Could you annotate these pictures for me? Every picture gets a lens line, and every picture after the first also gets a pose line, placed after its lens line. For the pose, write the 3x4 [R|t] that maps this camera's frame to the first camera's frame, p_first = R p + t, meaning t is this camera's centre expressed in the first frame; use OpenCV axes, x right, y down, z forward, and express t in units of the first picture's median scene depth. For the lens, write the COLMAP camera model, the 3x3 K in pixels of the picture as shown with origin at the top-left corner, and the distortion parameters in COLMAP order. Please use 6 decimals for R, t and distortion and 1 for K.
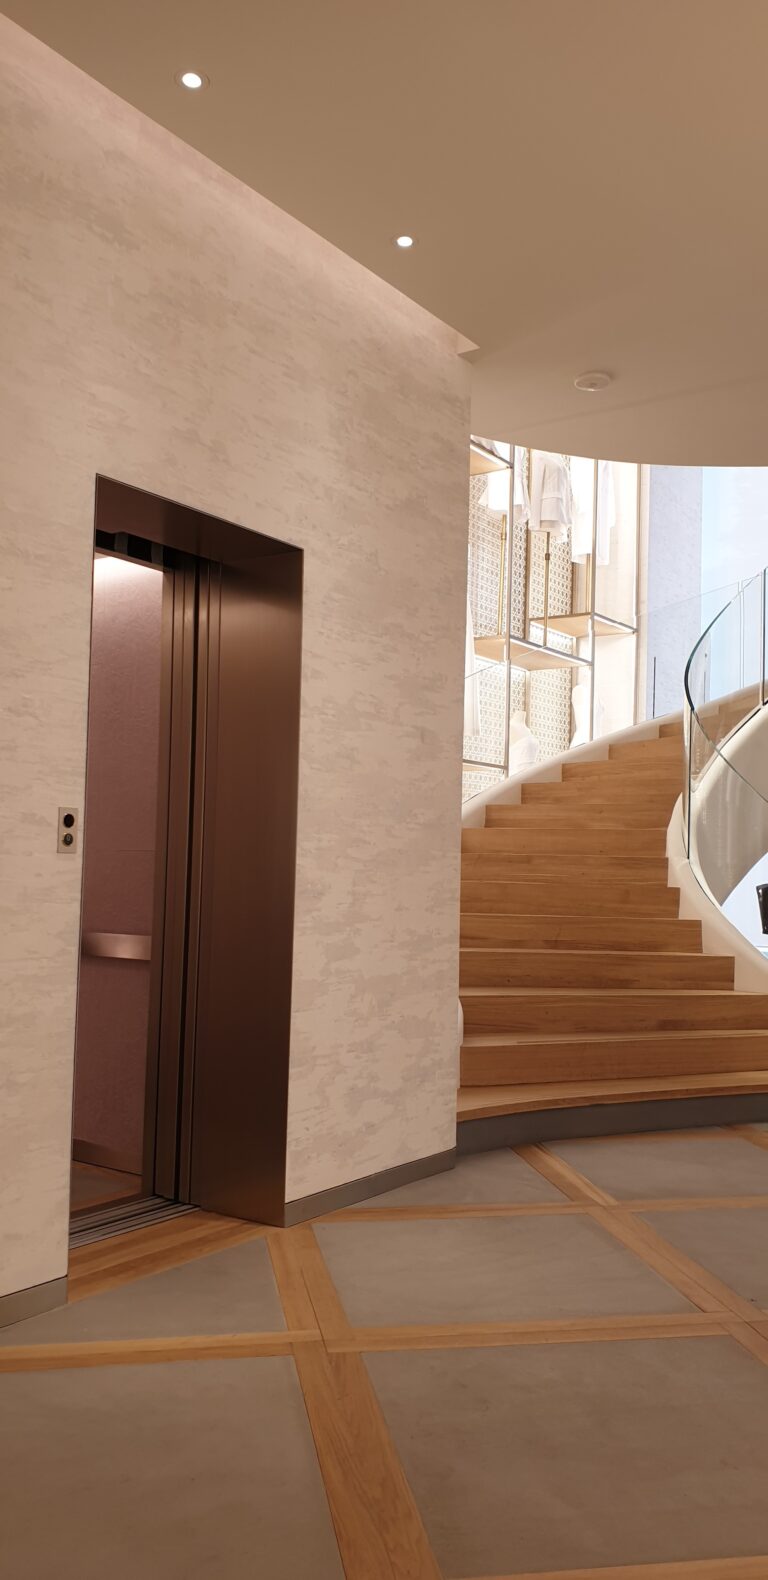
lens RADIAL K [[1220.8, 0, 381.9], [0, 1220.8, 809.0], [0, 0, 1]] dist [0.272305, -0.861826]
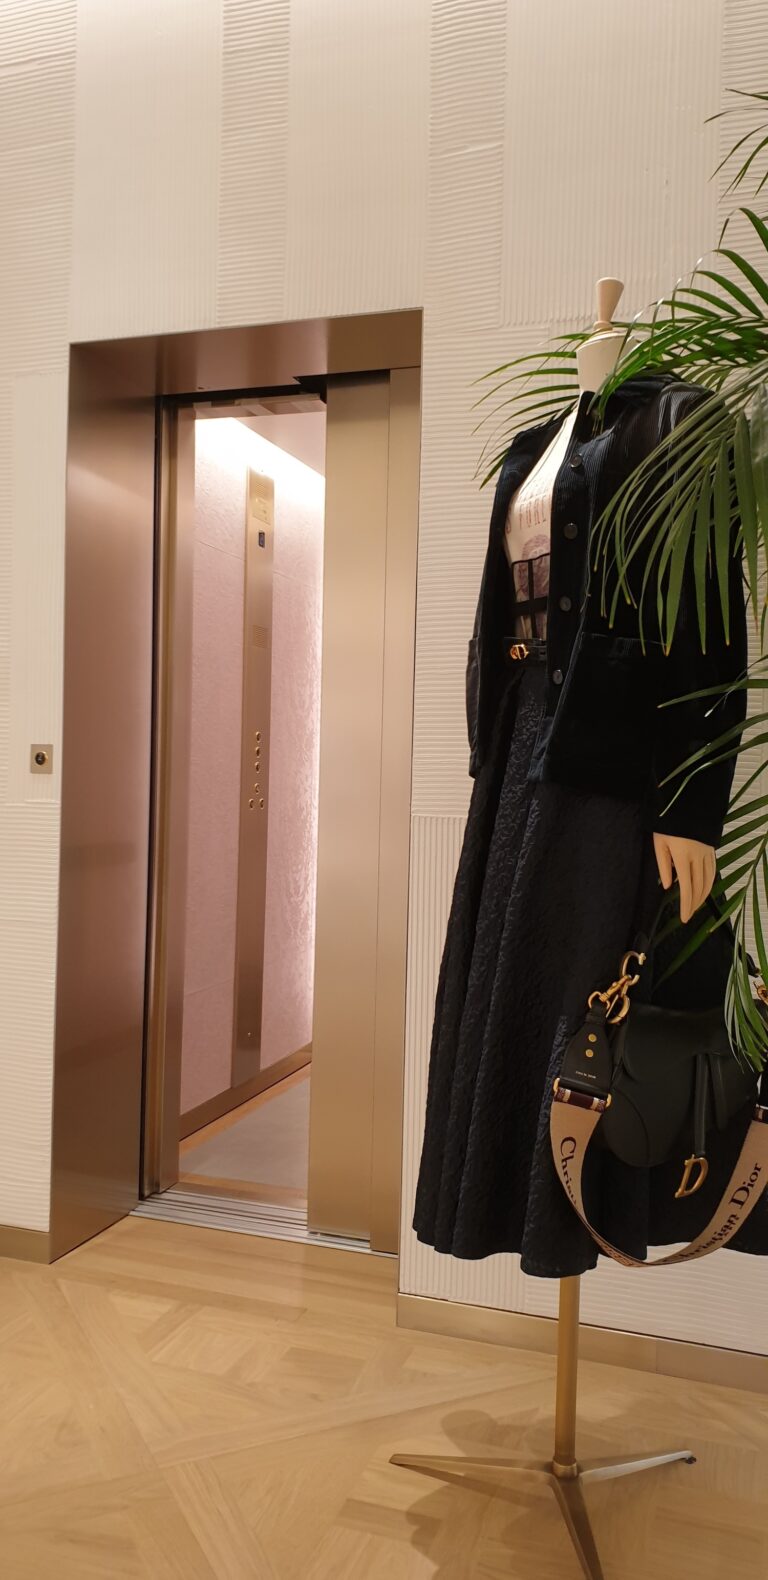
lens RADIAL K [[1236.0, 0, 366.8], [0, 1236.0, 754.5], [0, 0, 1]] dist [0.022362, 0.000096]
pose [[0.276515, -0.016840, -0.960862, 0.633893], [0.032319, 0.999444, -0.008215, 0.034268], [0.960466, -0.028783, 0.276905, 0.900158]]
